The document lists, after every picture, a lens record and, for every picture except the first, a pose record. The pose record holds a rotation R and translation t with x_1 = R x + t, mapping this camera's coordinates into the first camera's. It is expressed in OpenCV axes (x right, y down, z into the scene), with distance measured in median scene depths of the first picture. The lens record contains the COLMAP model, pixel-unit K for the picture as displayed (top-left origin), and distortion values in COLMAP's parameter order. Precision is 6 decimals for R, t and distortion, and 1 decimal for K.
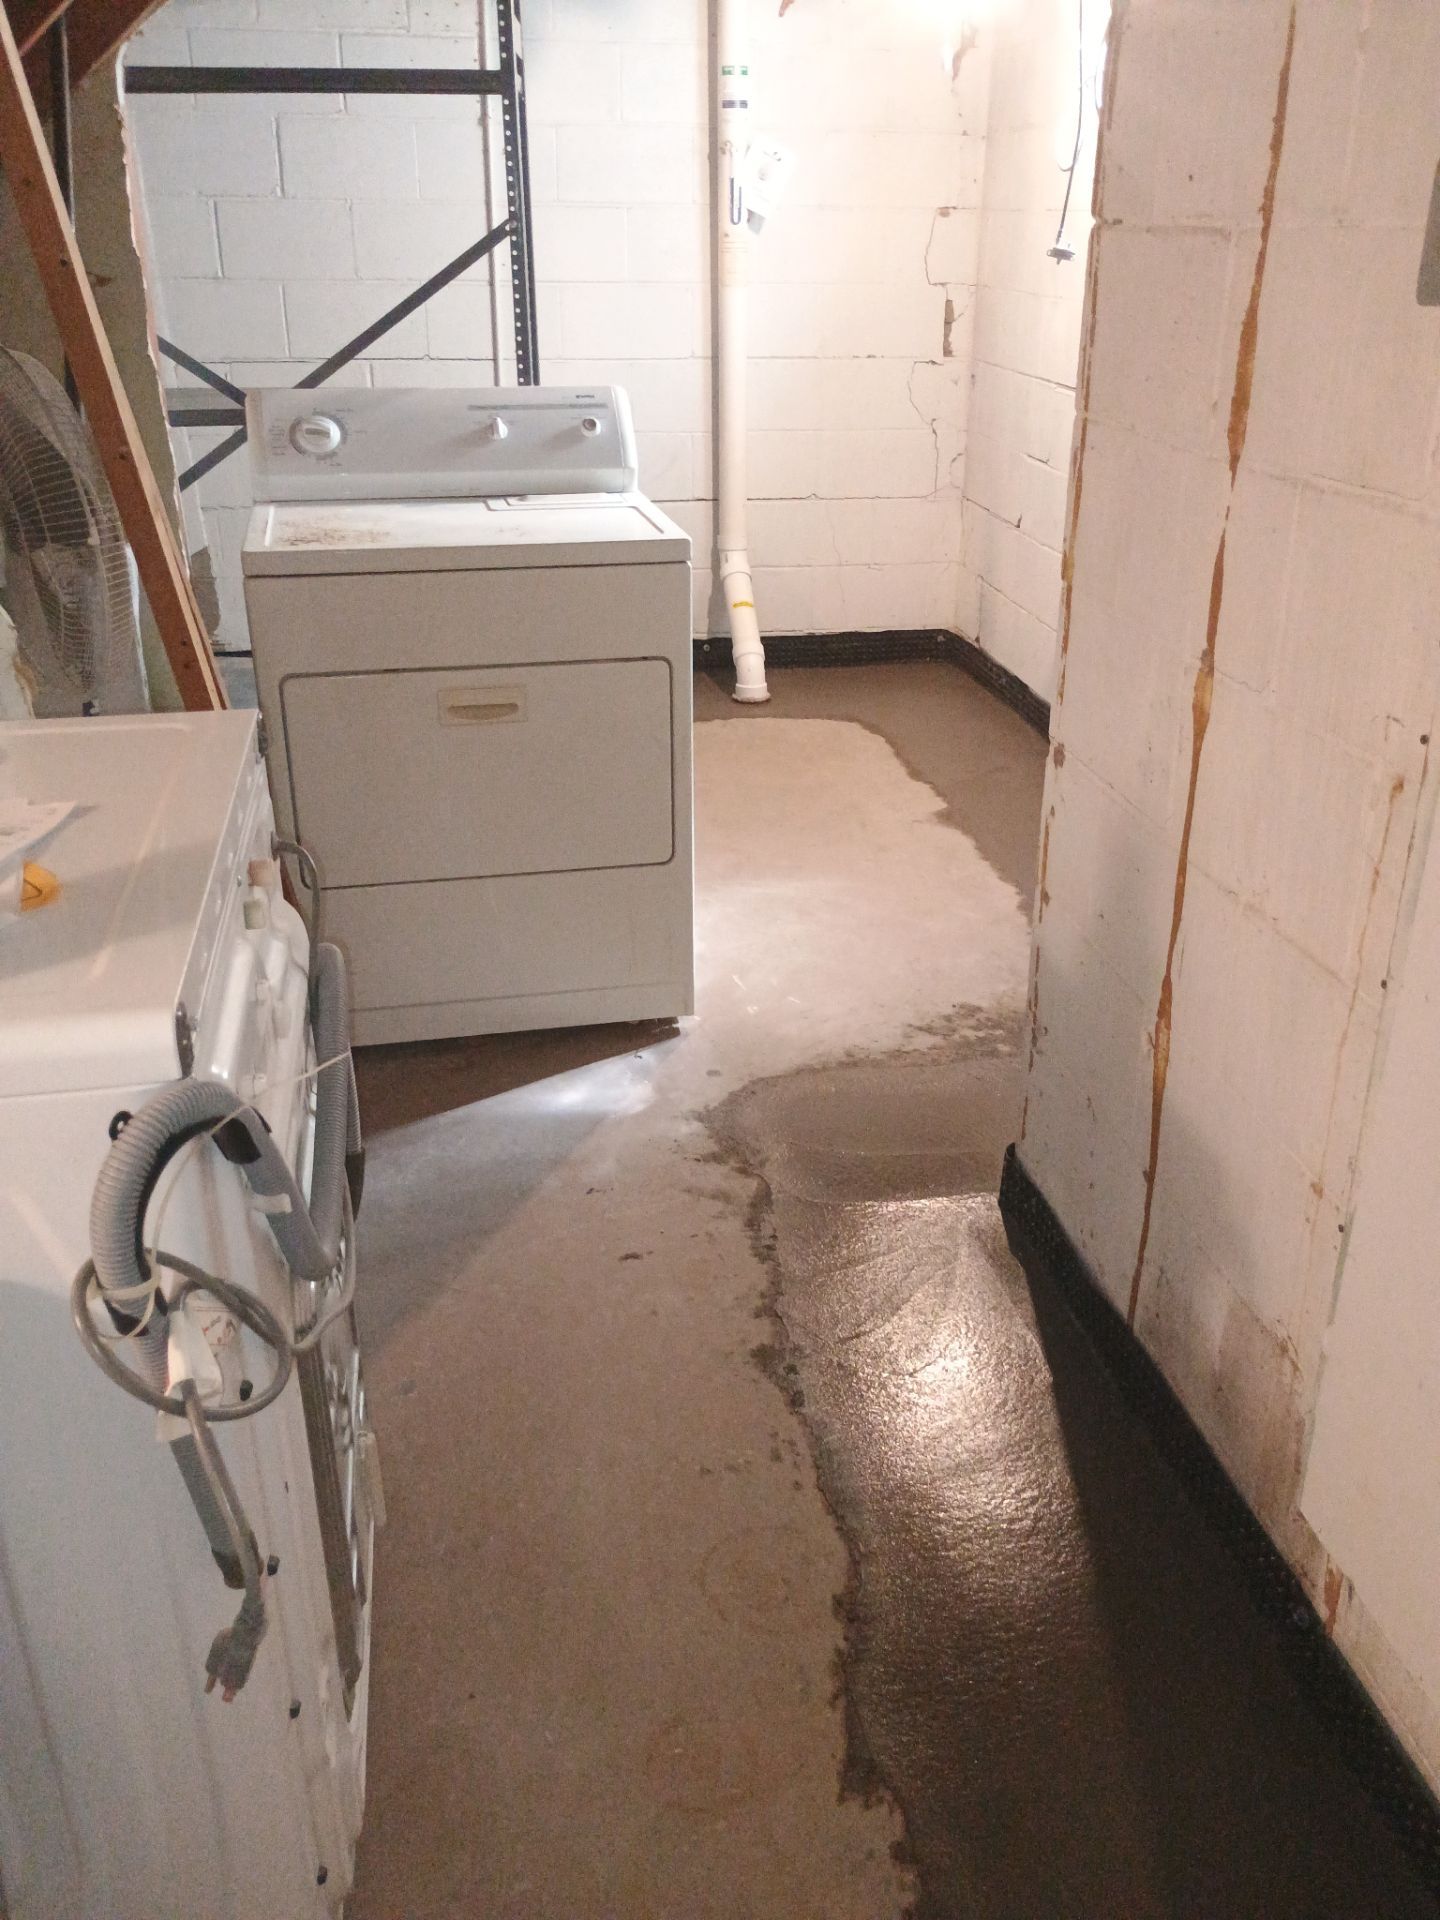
lens RADIAL K [[1667.3, 0, 753.2], [0, 1667.3, 975.3], [0, 0, 1]] dist [0.060280, -0.072178]
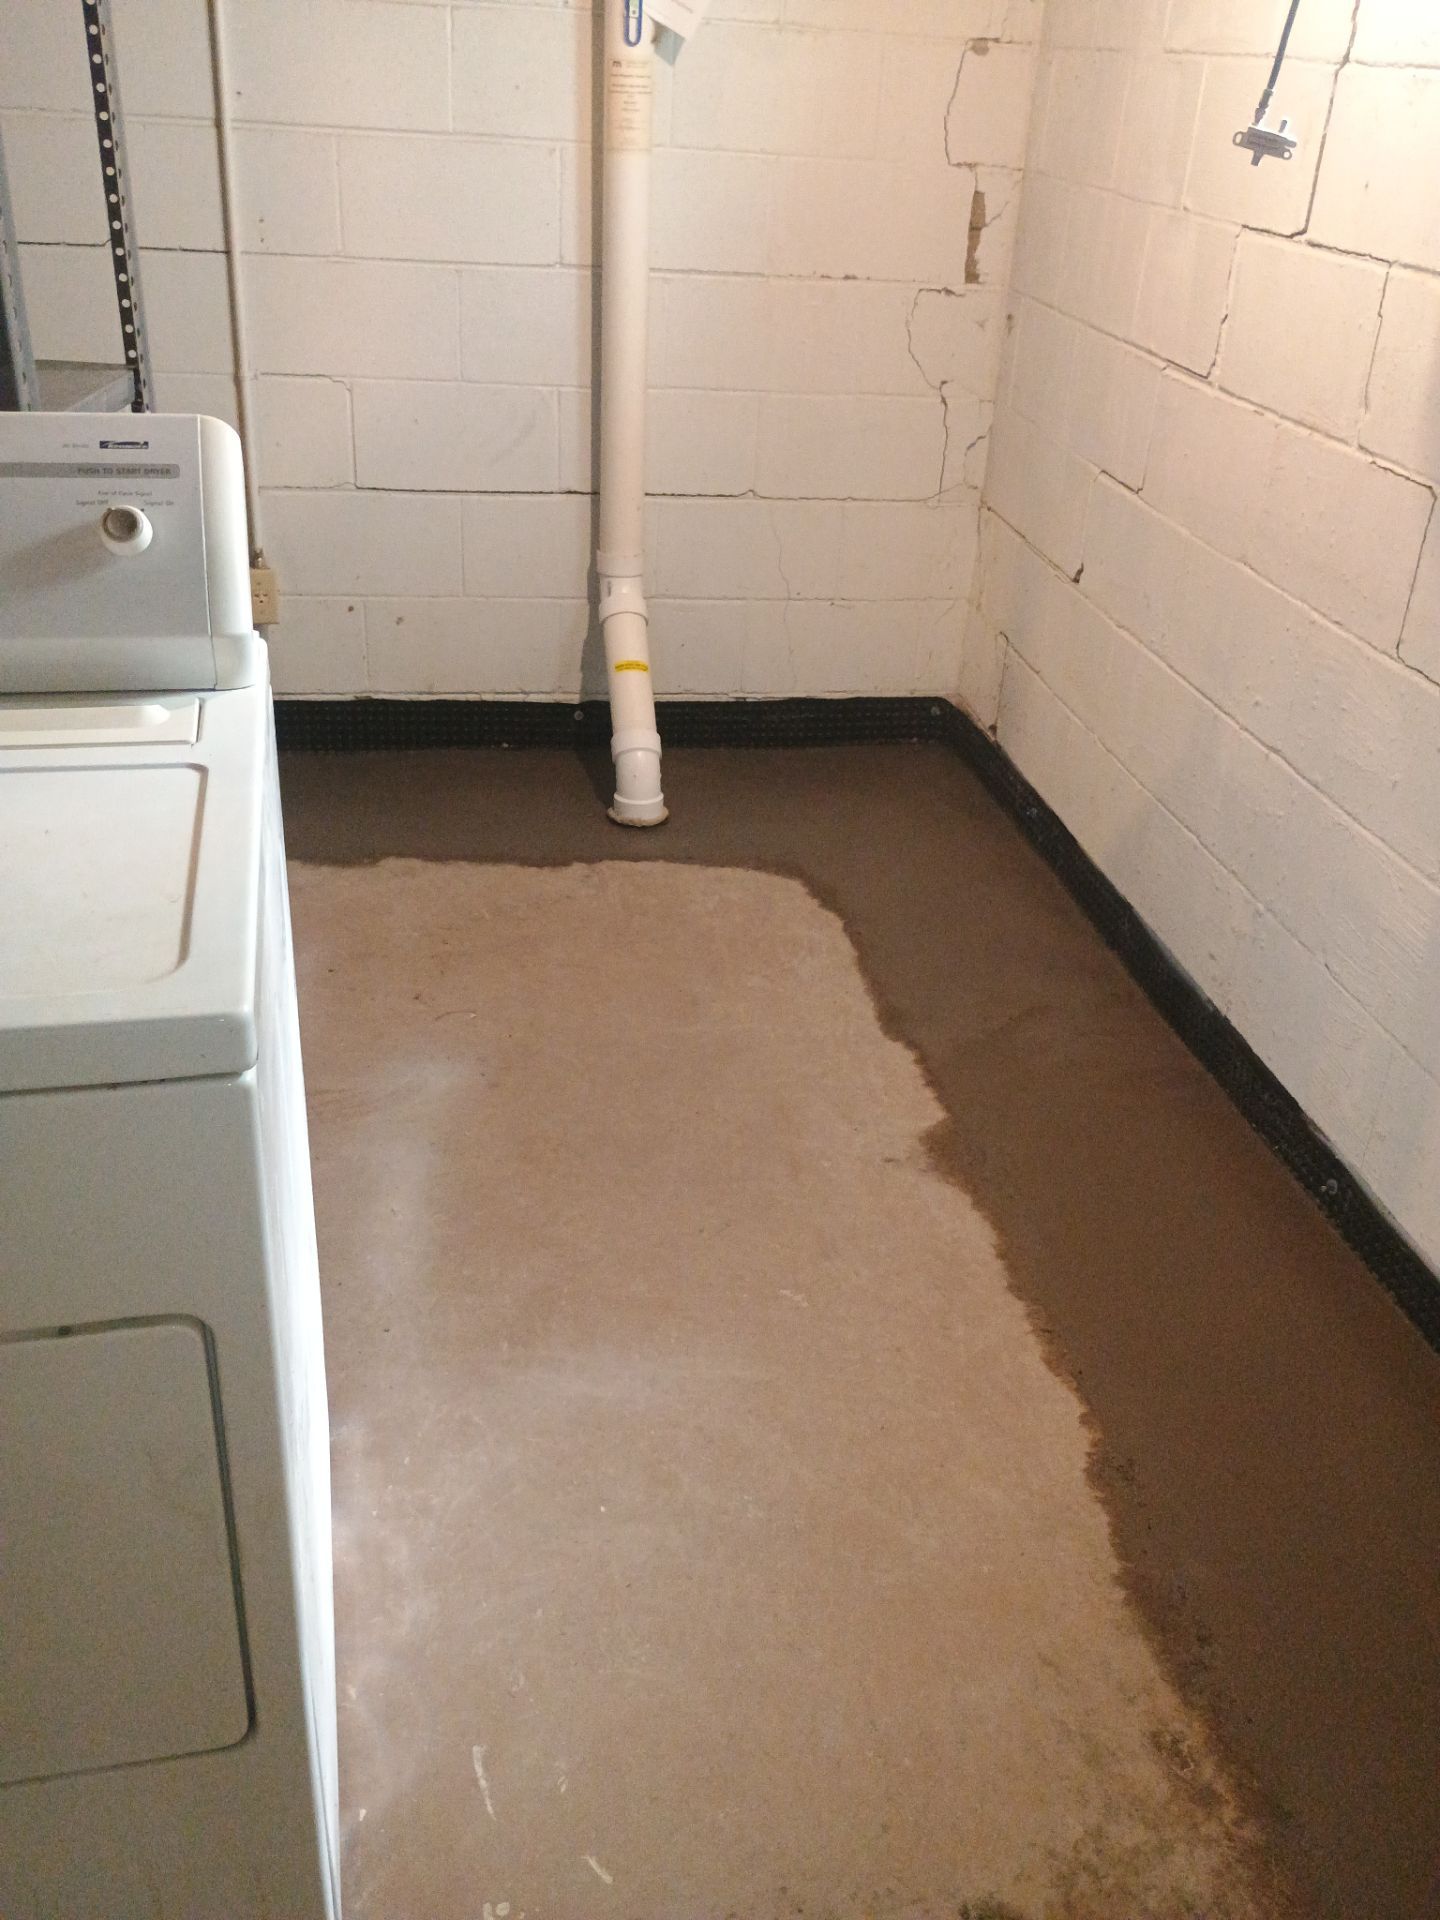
lens RADIAL K [[1667.3, 0, 750.0], [0, 1667.3, 950.8], [0, 0, 1]] dist [0.060280, -0.072178]
pose [[0.998705, 0.042537, 0.027910, 0.026322], [-0.044265, 0.996934, 0.064519, -0.159263], [-0.025080, -0.065670, 0.997526, 0.364305]]
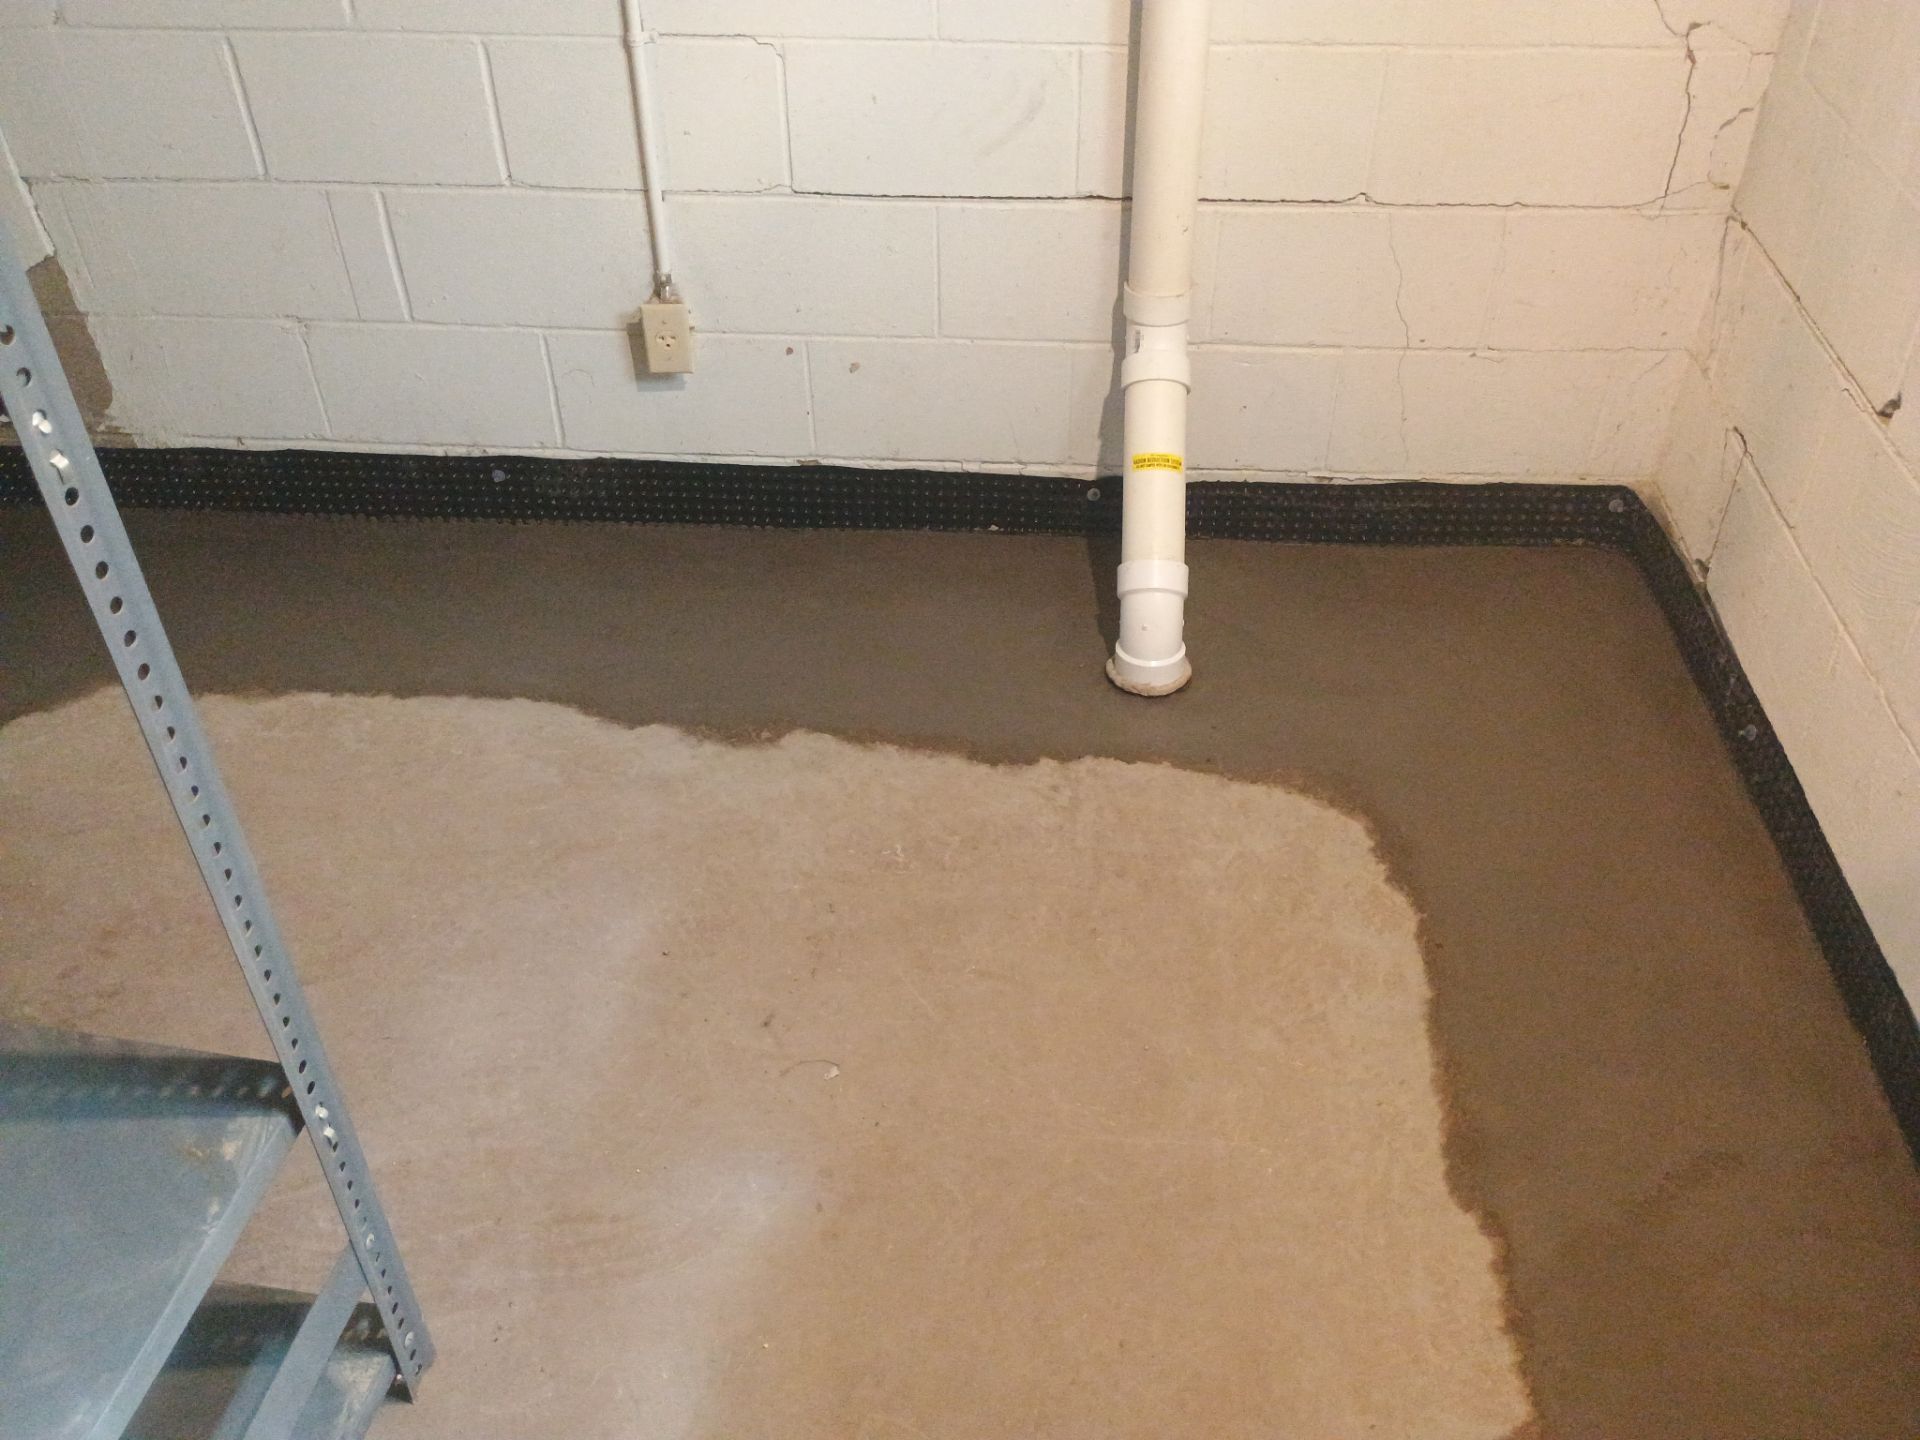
lens RADIAL K [[1667.3, 0, 970.1], [0, 1667.3, 727.7], [0, 0, 1]] dist [0.060280, -0.072178]
pose [[0.970166, 0.139120, -0.198555, 0.044578], [-0.088368, 0.965551, 0.244747, -0.261496], [0.225764, -0.219900, 0.949039, 0.560544]]
